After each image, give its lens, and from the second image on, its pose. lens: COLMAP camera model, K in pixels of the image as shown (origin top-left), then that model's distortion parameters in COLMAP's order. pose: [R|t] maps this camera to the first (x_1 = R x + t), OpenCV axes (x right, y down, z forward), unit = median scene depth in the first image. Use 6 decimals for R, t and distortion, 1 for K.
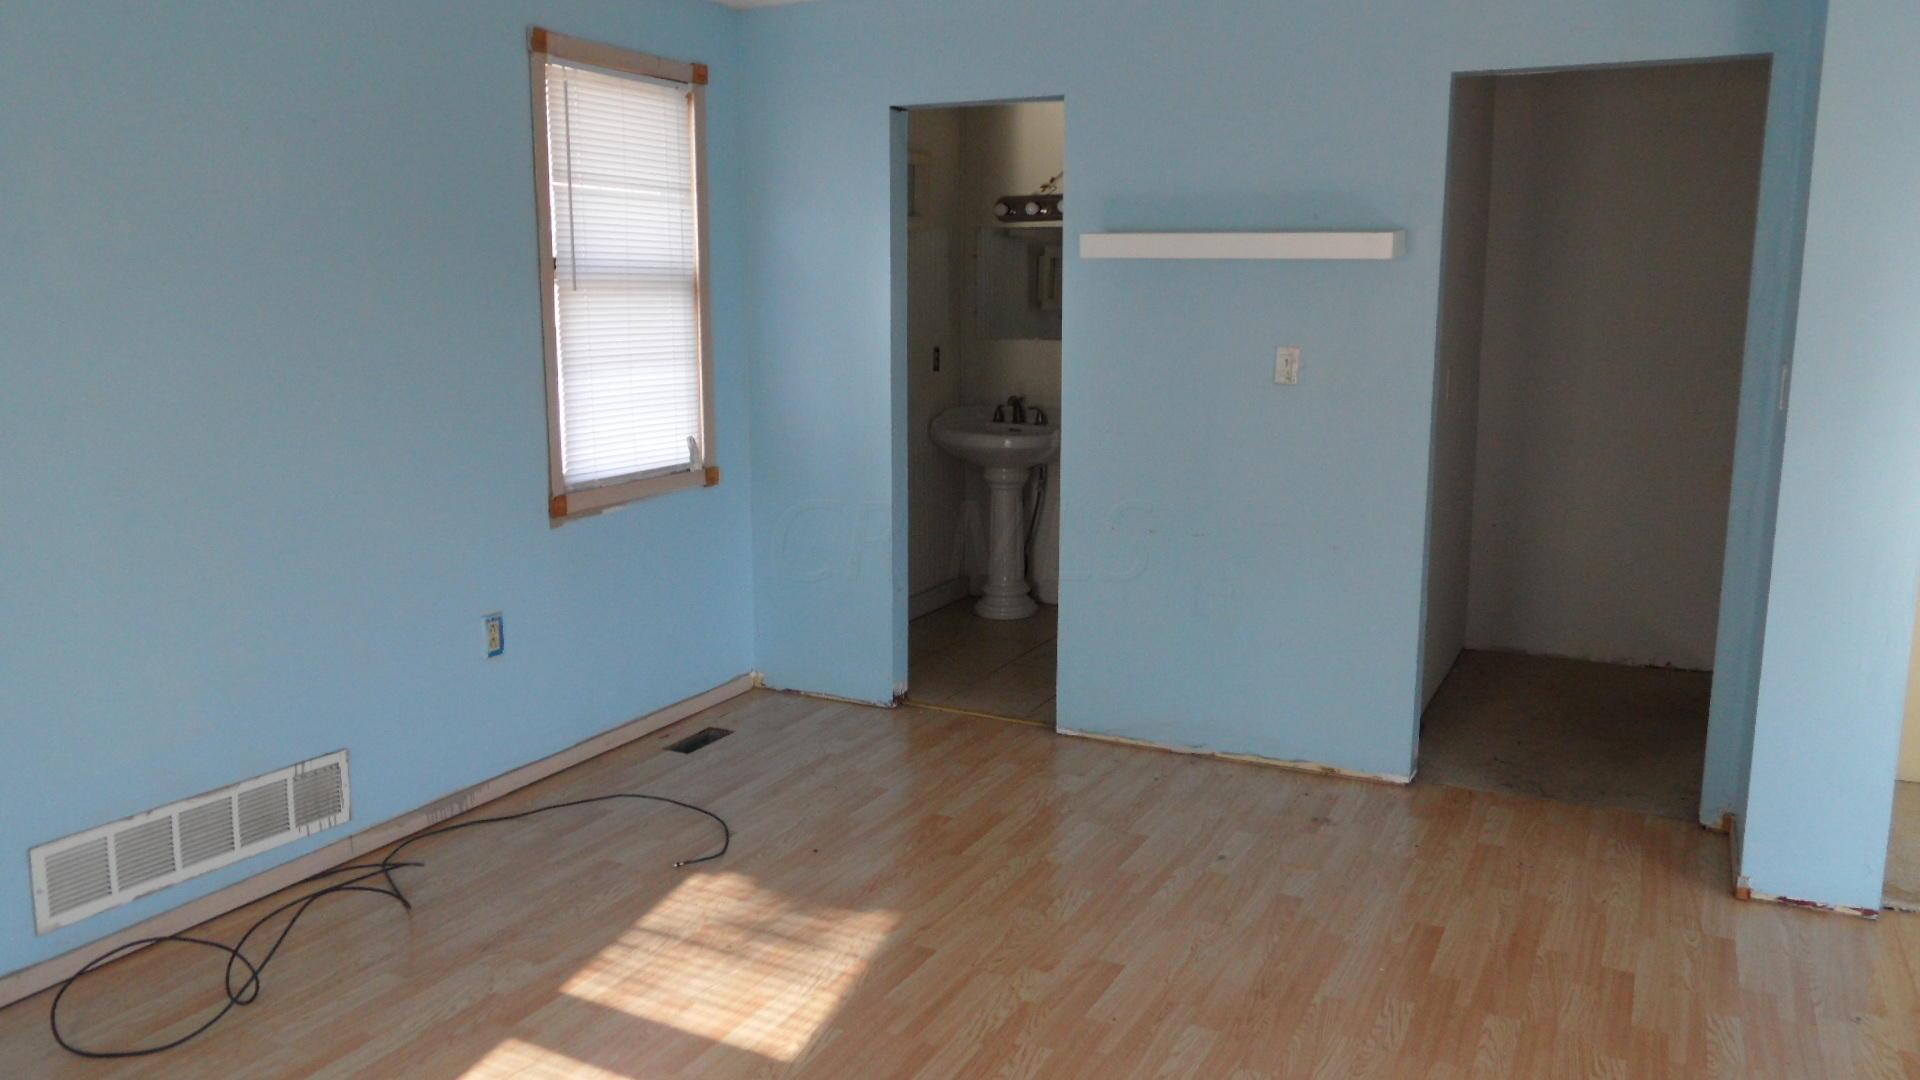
lens RADIAL K [[1422.6, 0, 959.1], [0, 1422.6, 538.5], [0, 0, 1]] dist [-0.009433, -0.010400]
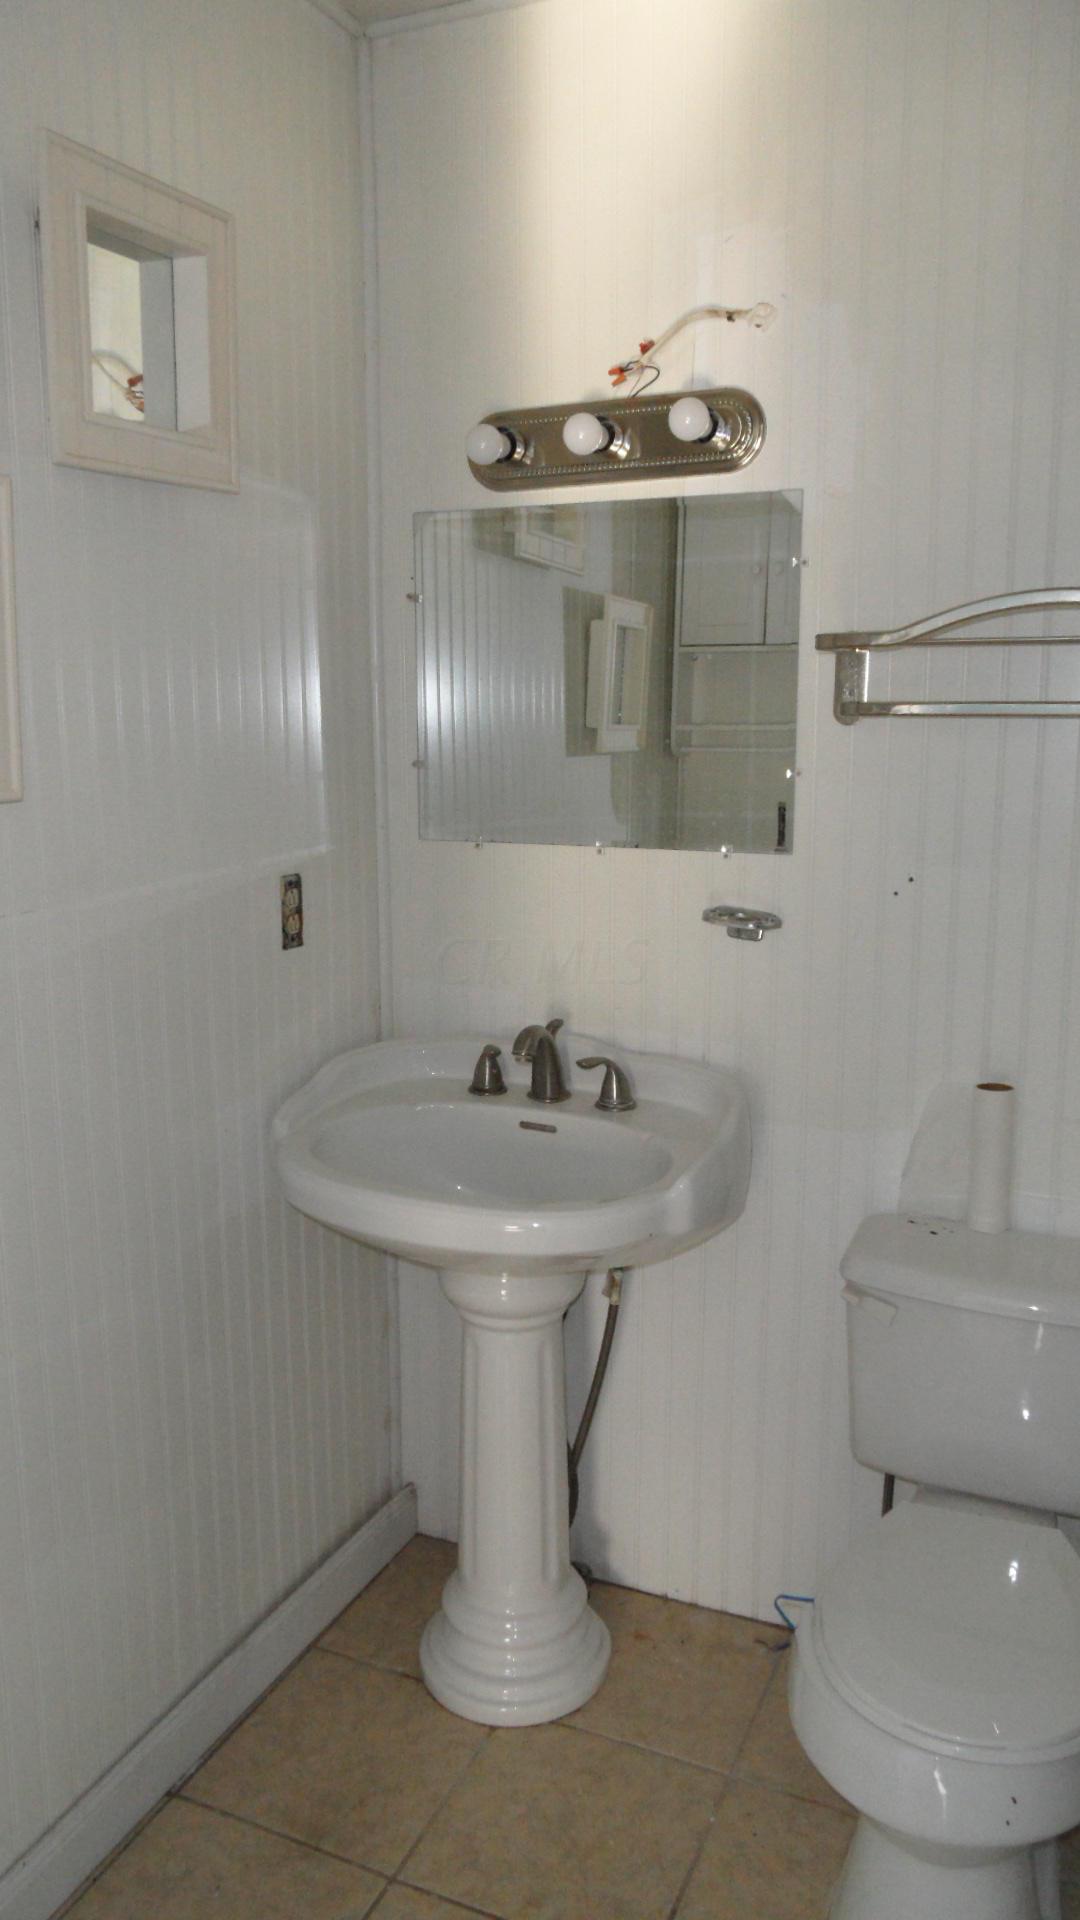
lens RADIAL K [[1422.6, 0, 543.7], [0, 1422.6, 962.4], [0, 0, 1]] dist [-0.009433, -0.010400]
pose [[0.998926, -0.010338, 0.045175, 0.026588], [0.011302, 0.999713, -0.021137, -0.107194], [-0.044943, 0.021625, 0.998755, 0.675283]]
